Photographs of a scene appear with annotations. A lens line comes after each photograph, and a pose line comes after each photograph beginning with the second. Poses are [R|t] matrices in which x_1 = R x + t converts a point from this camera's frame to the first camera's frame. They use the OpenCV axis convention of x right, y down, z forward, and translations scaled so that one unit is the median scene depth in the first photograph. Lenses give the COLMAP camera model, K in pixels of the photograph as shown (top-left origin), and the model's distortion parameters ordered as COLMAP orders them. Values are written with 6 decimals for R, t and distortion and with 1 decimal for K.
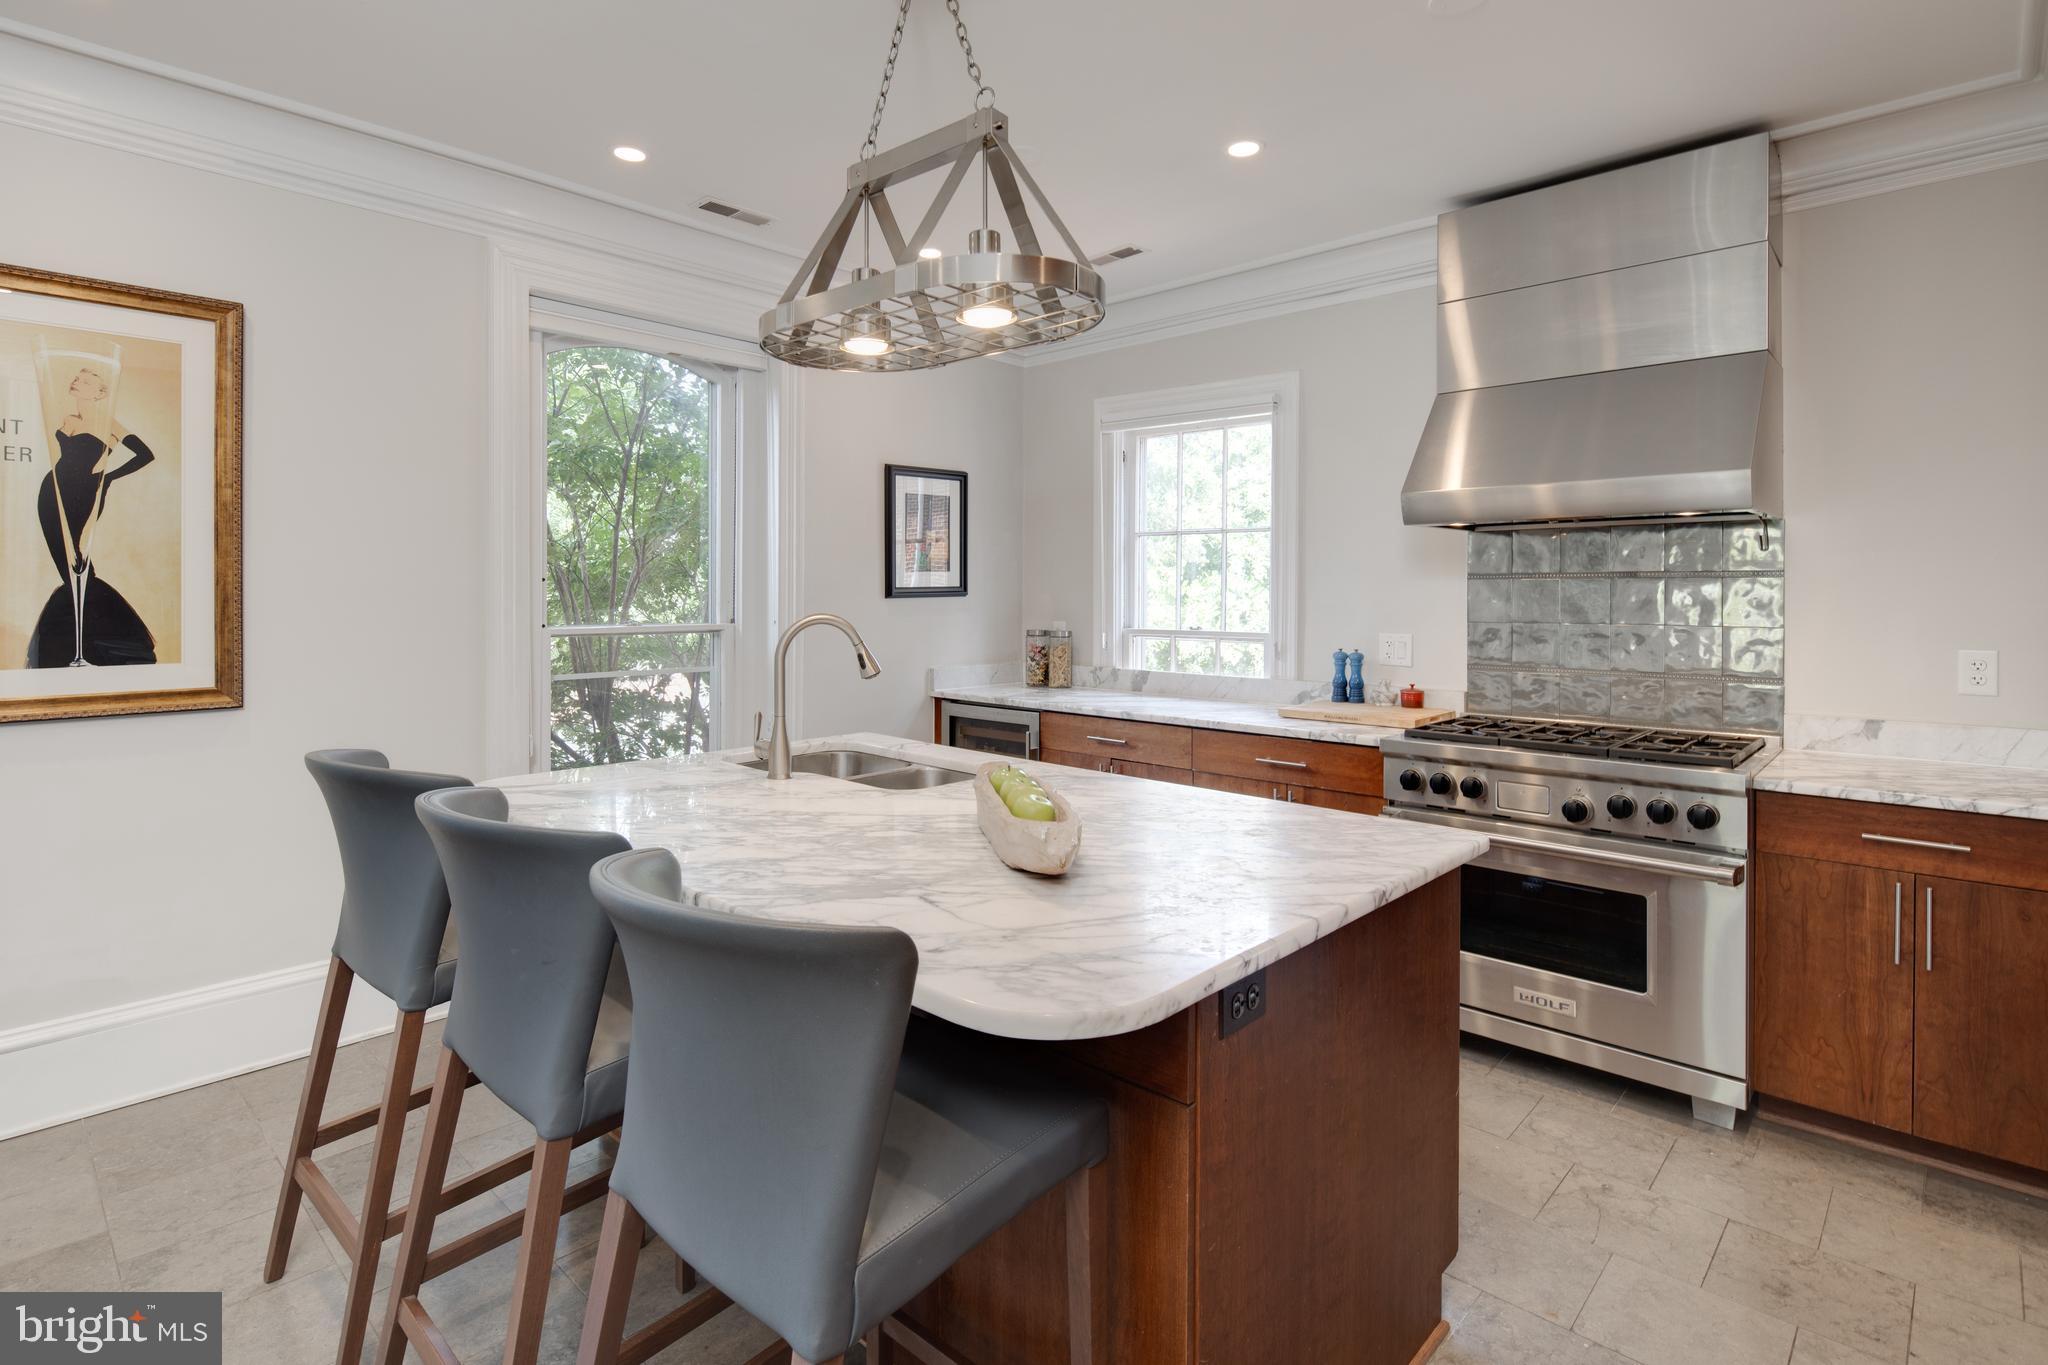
lens RADIAL K [[992.3, 0, 1100.7], [0, 992.3, 594.1], [0, 0, 1]] dist [0.000390, -0.000800]
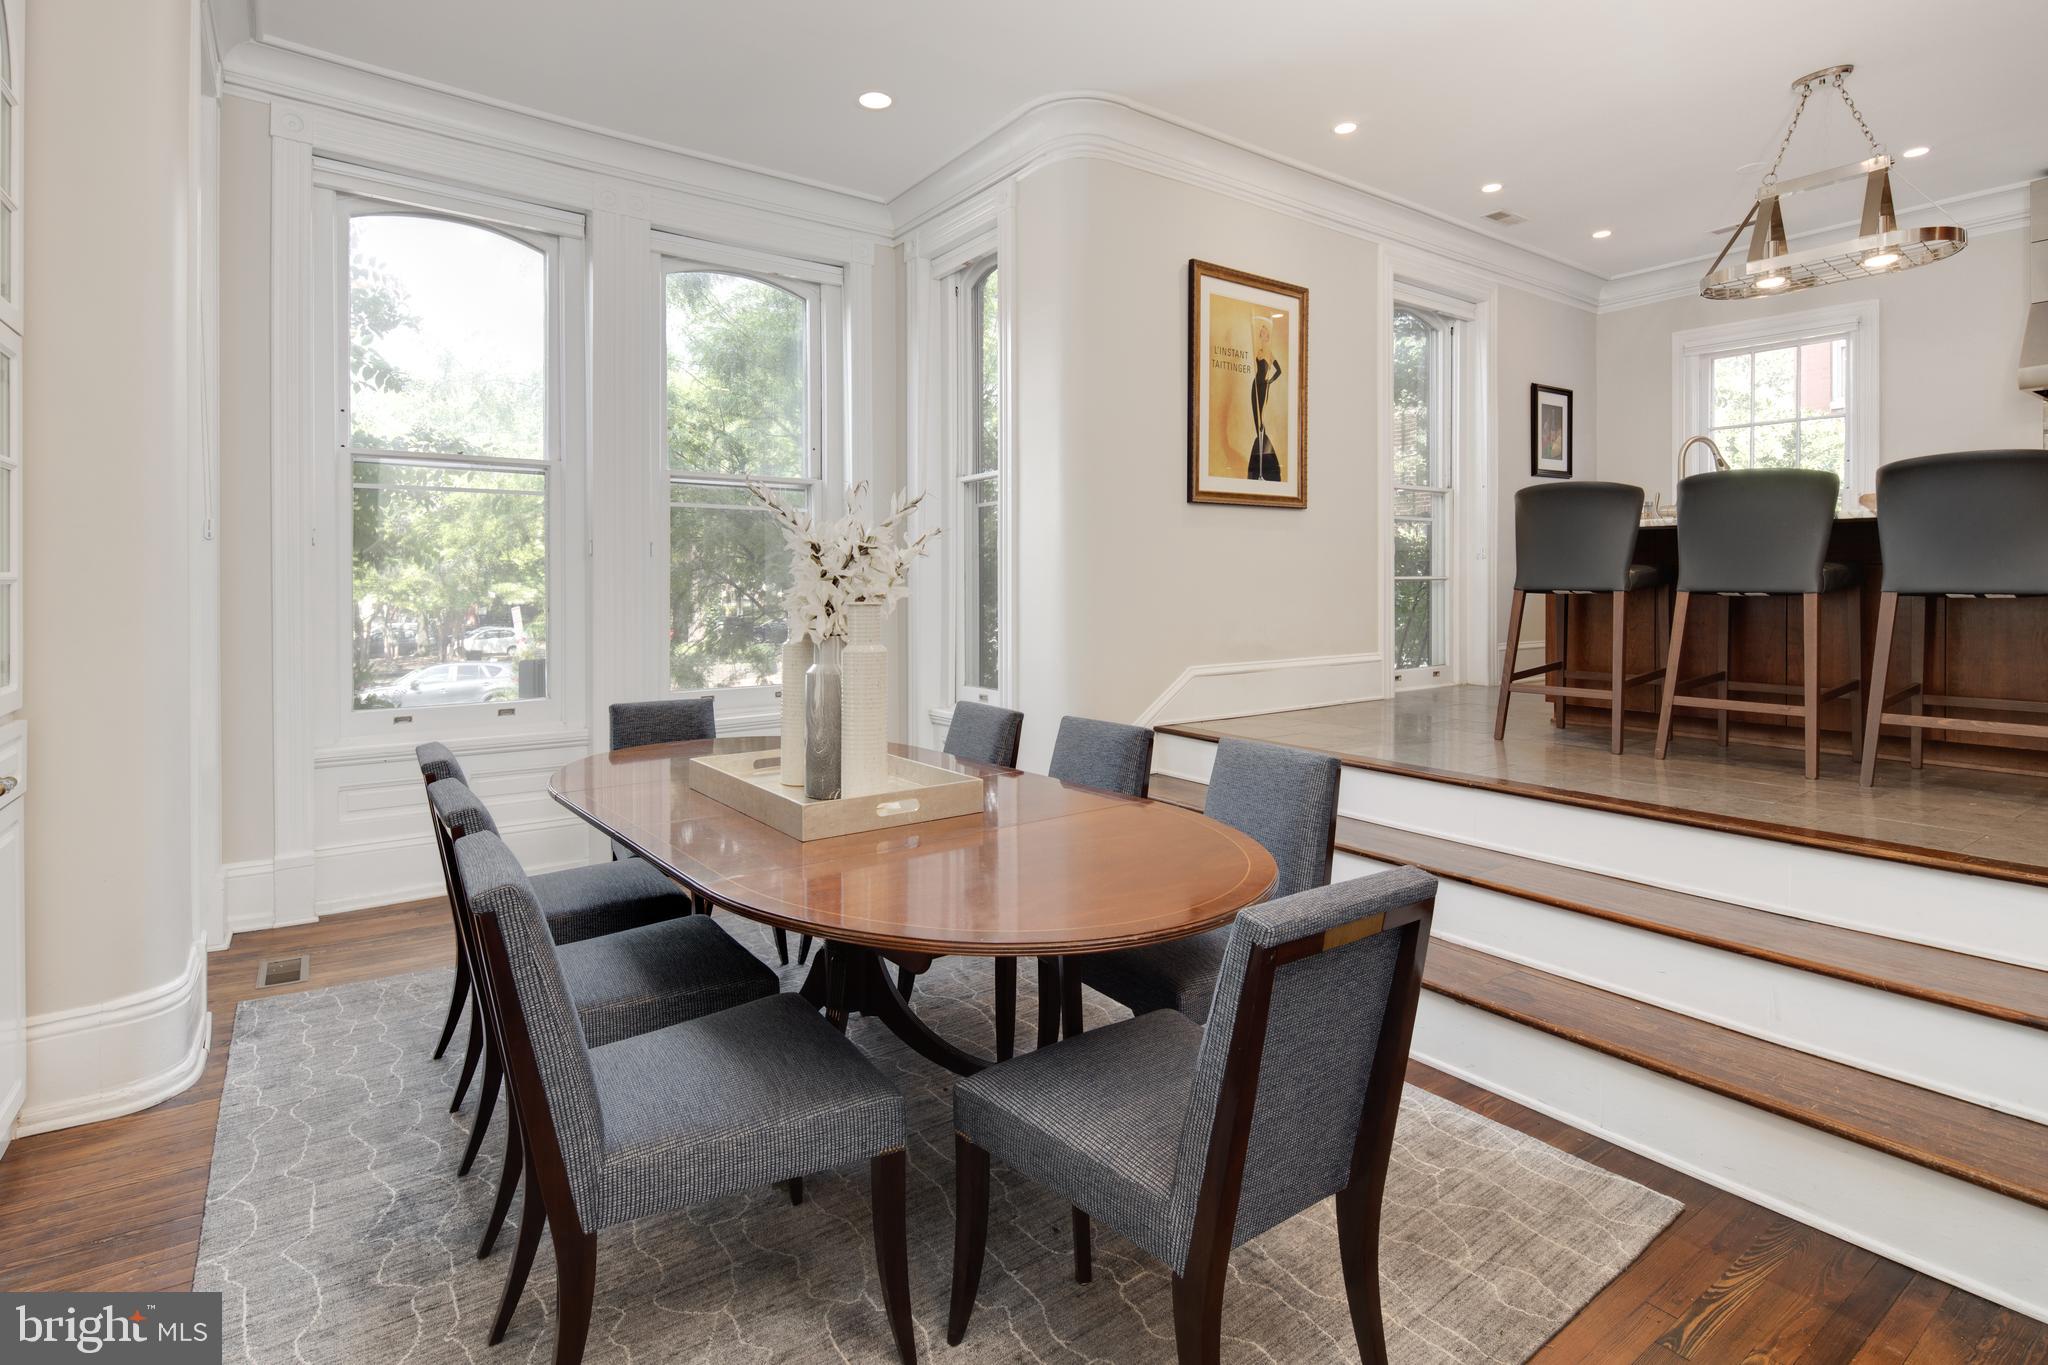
lens RADIAL K [[992.3, 0, 1071.5], [0, 992.3, 586.6], [0, 0, 1]] dist [0.000390, -0.000800]
pose [[0.979254, -0.002600, -0.202621, -0.969810], [0.003868, 0.999975, 0.005863, 0.258984], [0.202601, -0.006525, 0.979240, -0.934204]]
